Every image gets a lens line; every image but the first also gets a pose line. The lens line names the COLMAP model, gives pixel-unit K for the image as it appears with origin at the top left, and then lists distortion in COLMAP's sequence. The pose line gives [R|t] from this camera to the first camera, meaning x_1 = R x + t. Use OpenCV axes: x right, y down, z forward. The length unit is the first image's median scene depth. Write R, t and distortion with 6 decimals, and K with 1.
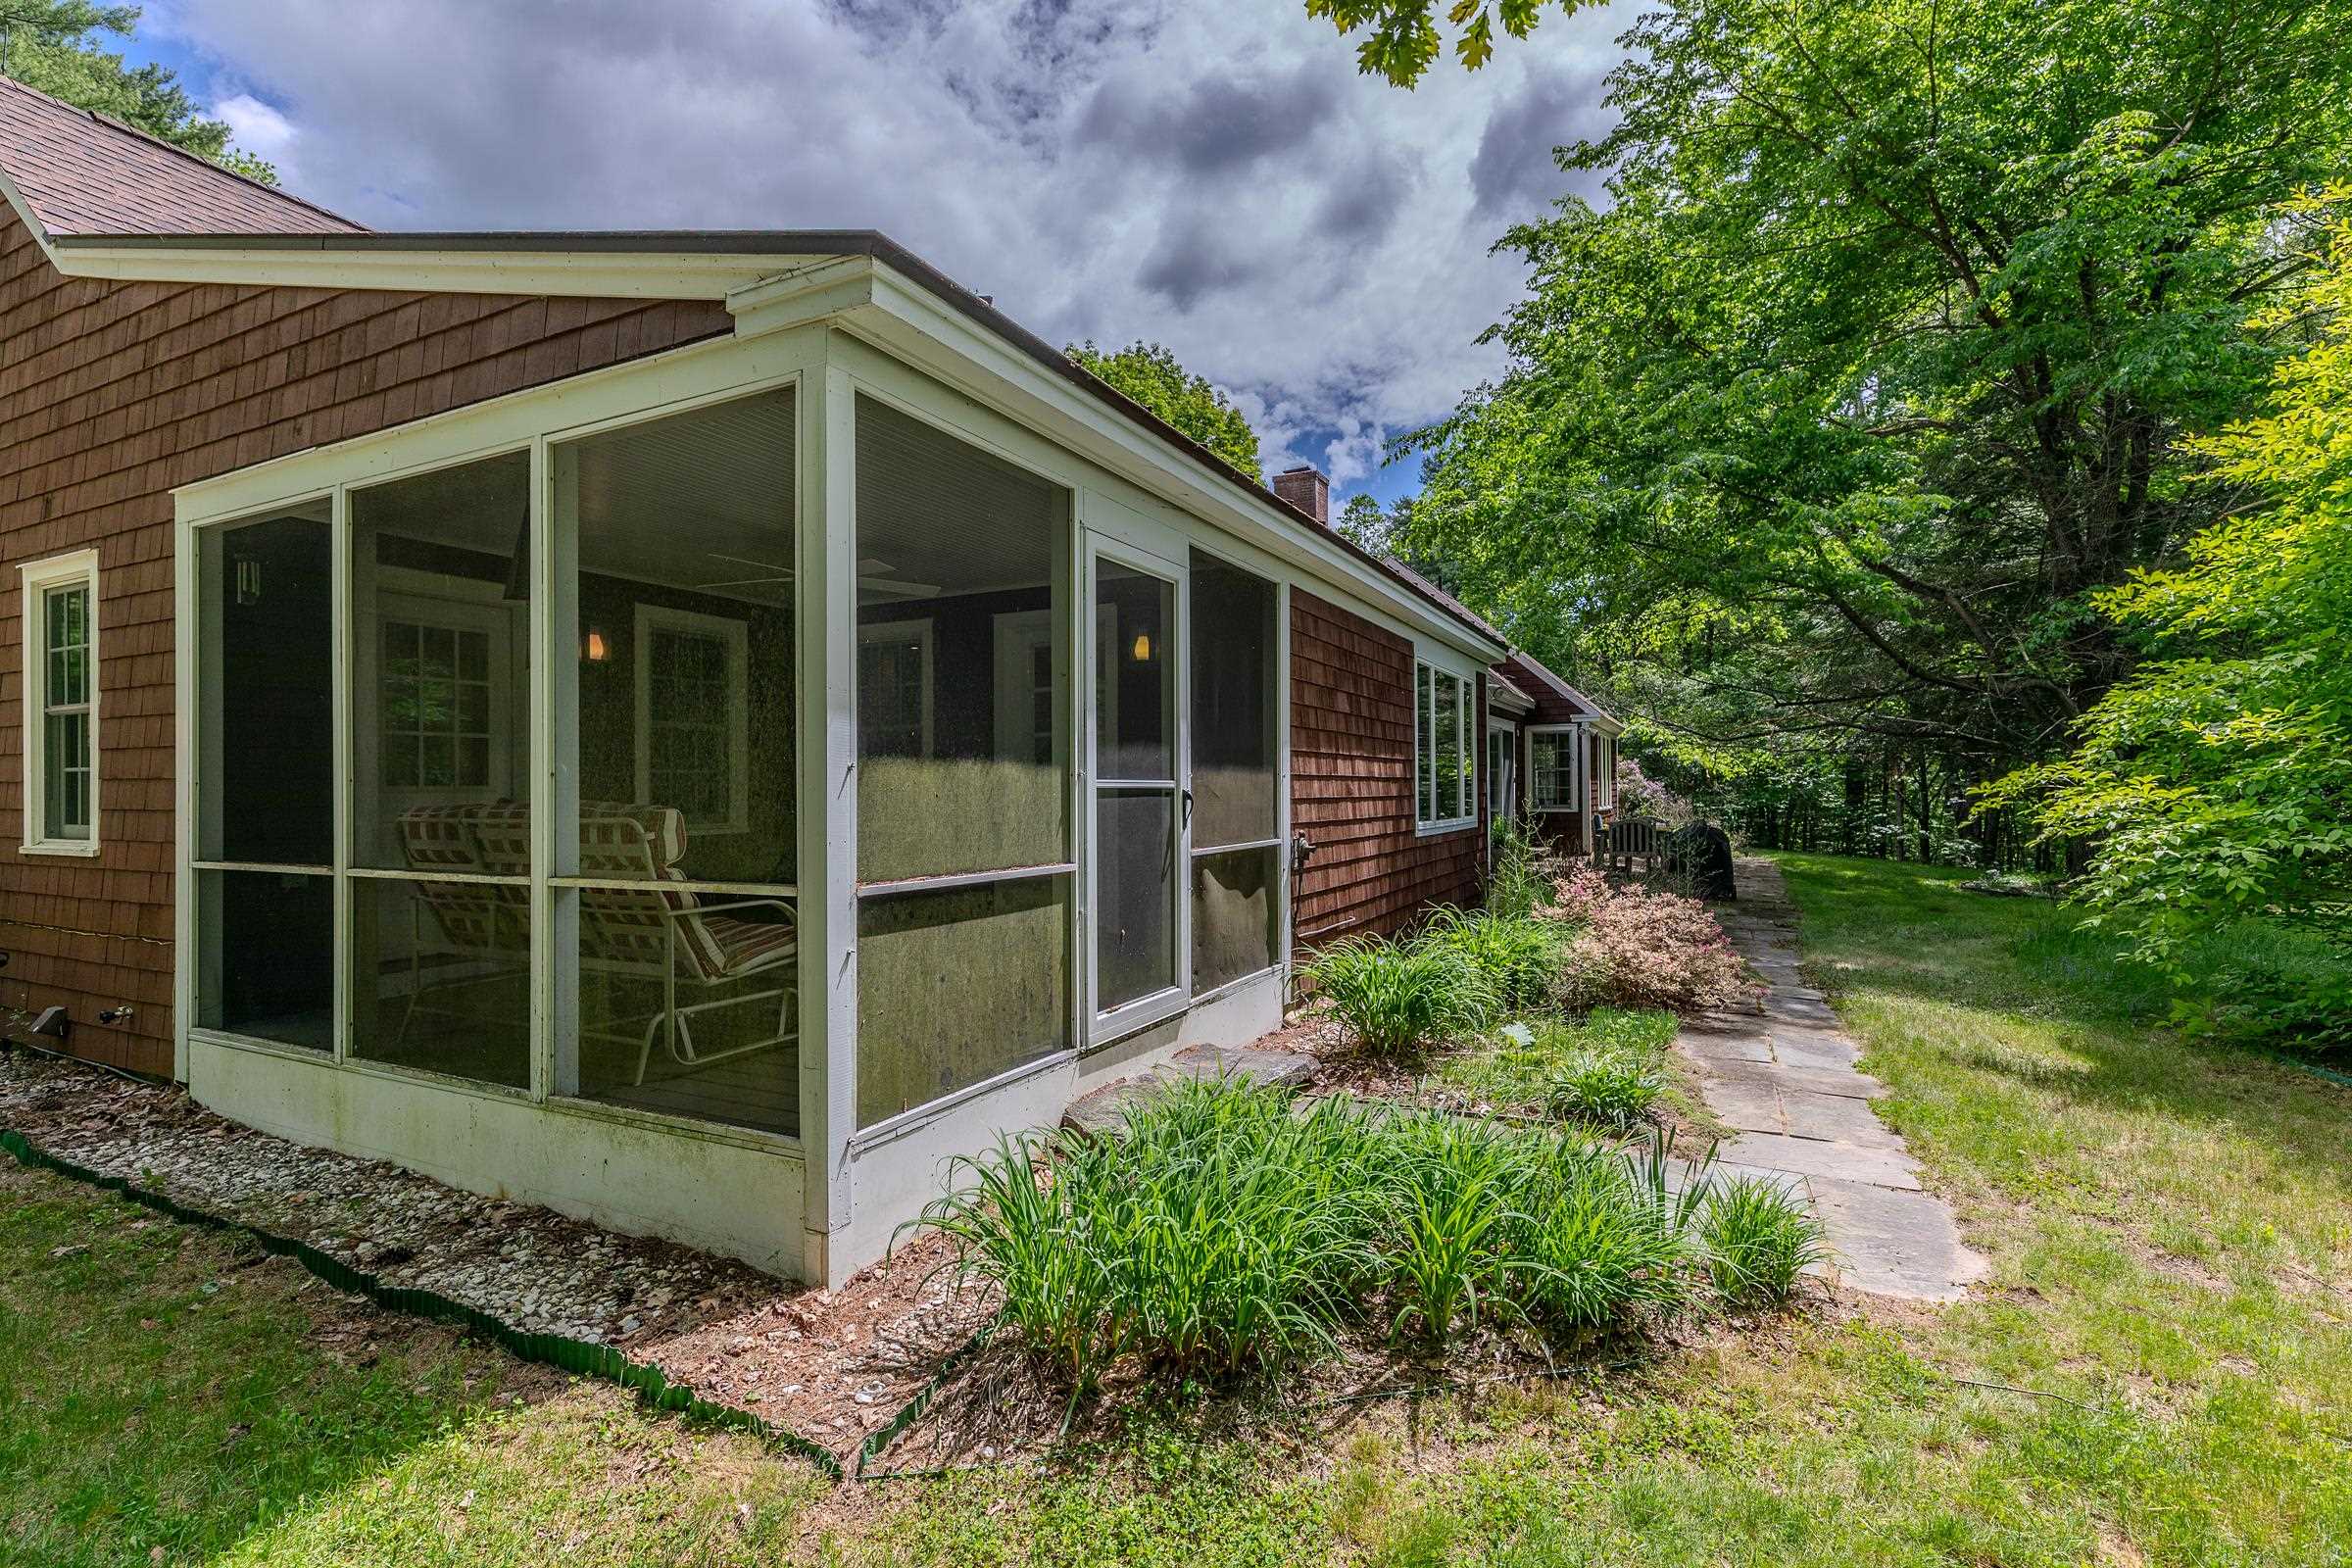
lens RADIAL K [[1087.4, 0, 1184.8], [0, 1087.4, 788.0], [0, 0, 1]] dist [0.004377, -0.000939]
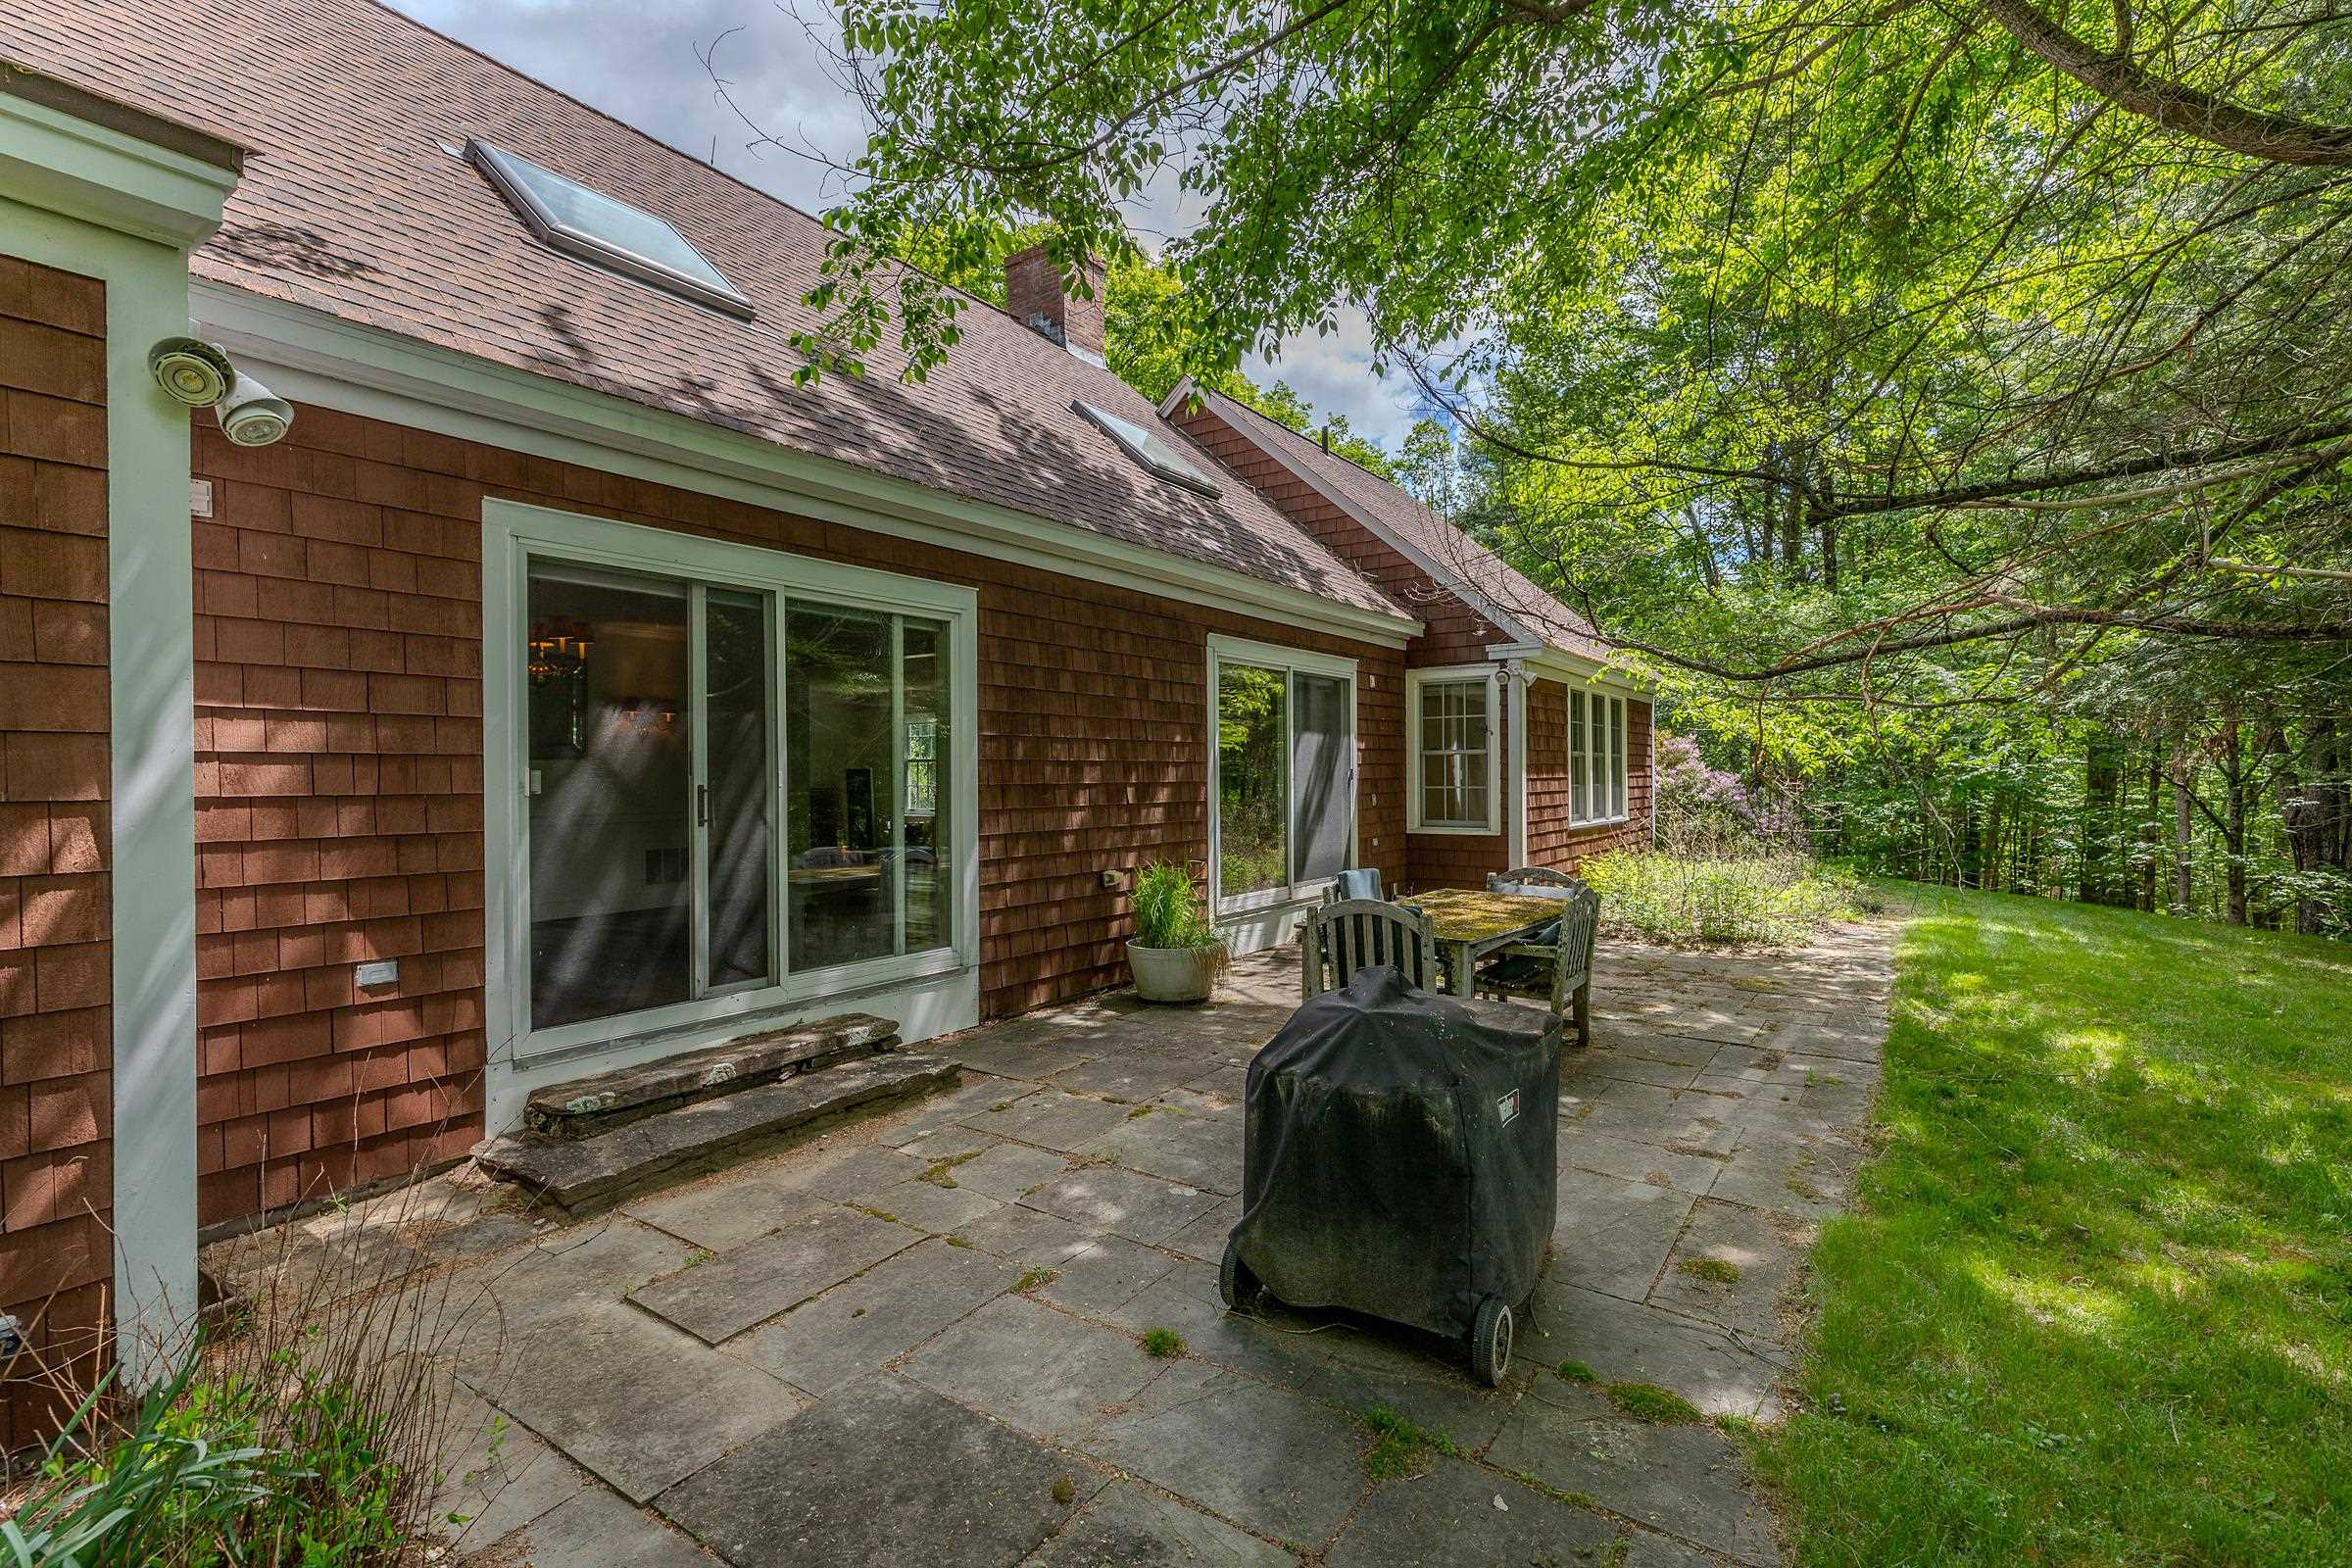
lens RADIAL K [[1087.4, 0, 1162.7], [0, 1087.4, 781.0], [0, 0, 1]] dist [0.004377, -0.000939]
pose [[0.987835, -0.001910, -0.155494, 0.277541], [0.002780, 0.999982, 0.005382, -0.006617], [0.155481, -0.005749, 0.987822, 0.459657]]
